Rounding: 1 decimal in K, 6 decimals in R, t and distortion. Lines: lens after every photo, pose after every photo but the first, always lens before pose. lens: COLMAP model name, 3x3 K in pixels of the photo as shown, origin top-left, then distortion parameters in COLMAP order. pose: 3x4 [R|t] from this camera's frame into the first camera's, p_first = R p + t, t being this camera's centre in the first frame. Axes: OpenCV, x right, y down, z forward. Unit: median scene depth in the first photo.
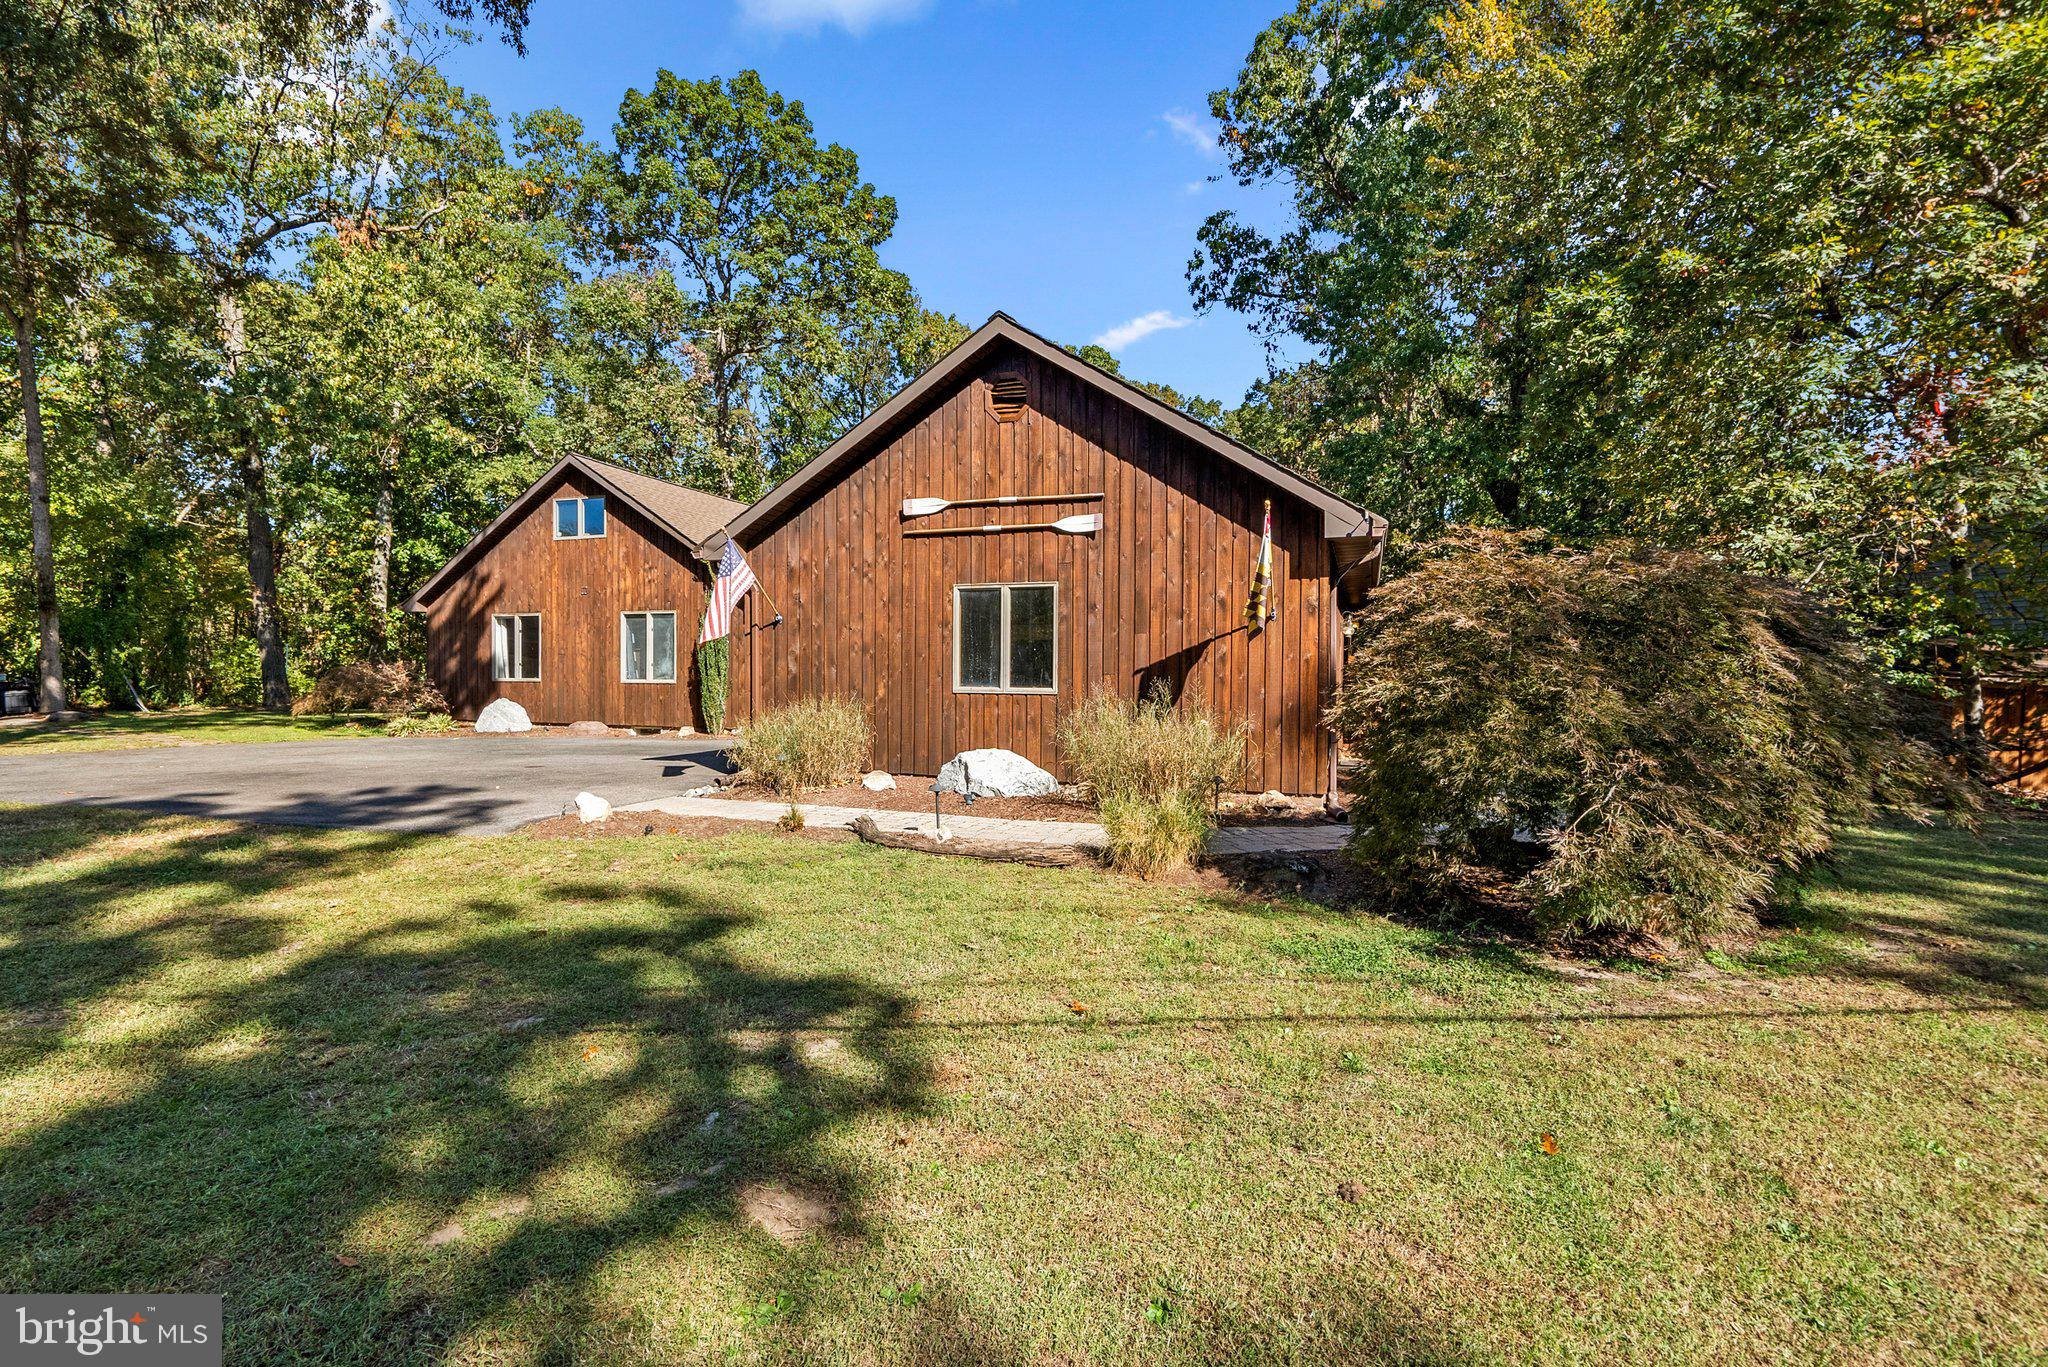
lens RADIAL K [[947.5, 0, 962.9], [0, 947.5, 694.8], [0, 0, 1]] dist [-0.002335, 0.000847]
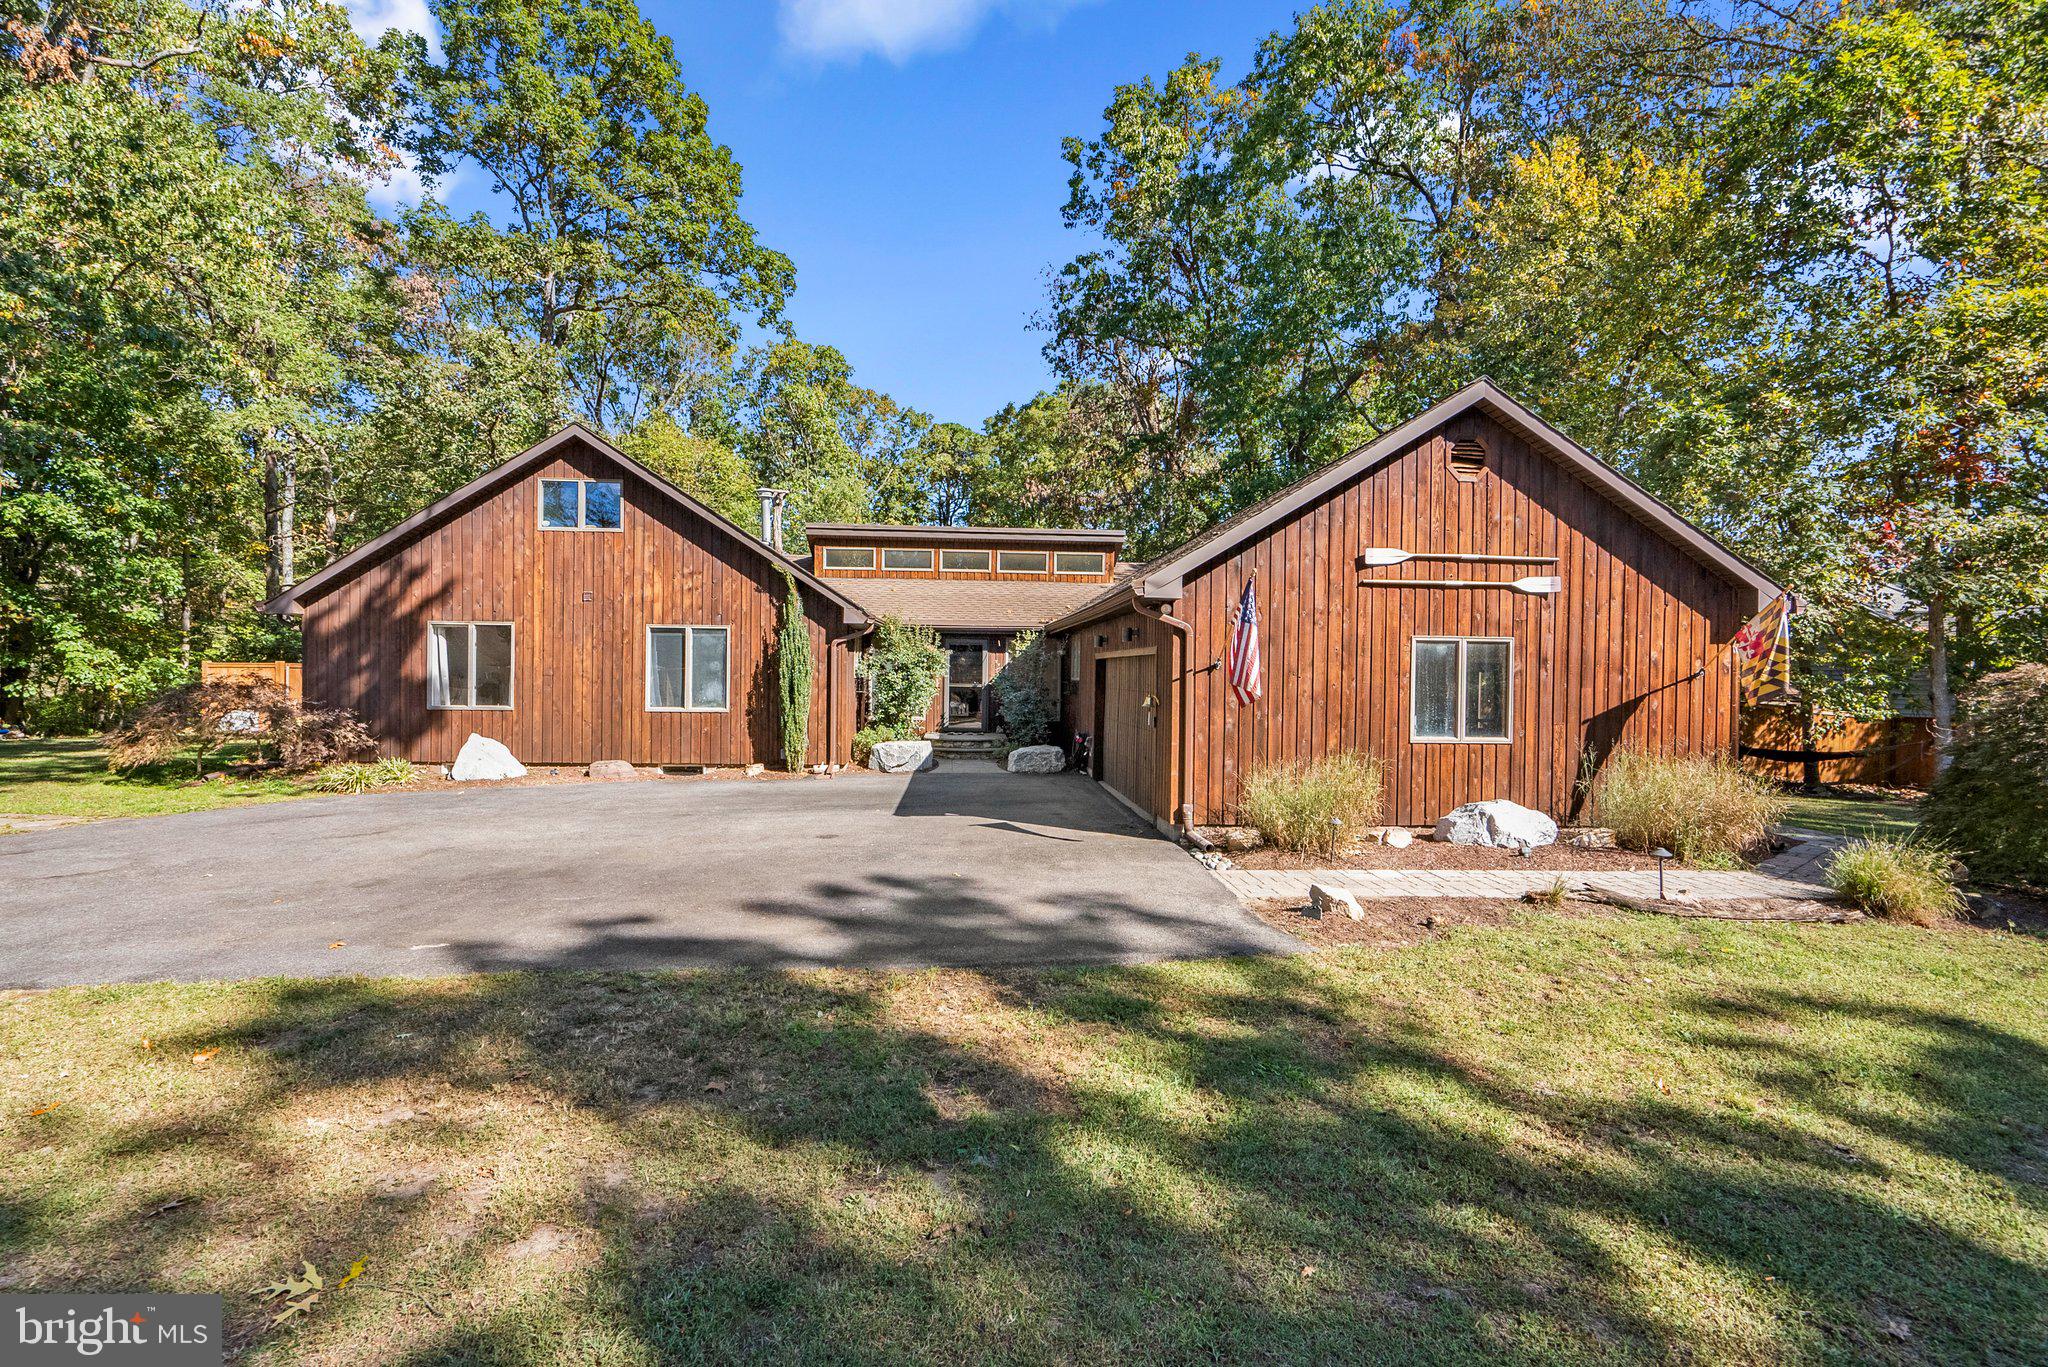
lens RADIAL K [[947.5, 0, 1019.9], [0, 947.5, 686.0], [0, 0, 1]] dist [-0.002335, 0.000847]
pose [[0.911502, 0.004892, 0.411266, -0.794829], [-0.000408, 0.999940, -0.010989, -0.050664], [-0.411295, 0.009849, 0.911449, 0.248148]]
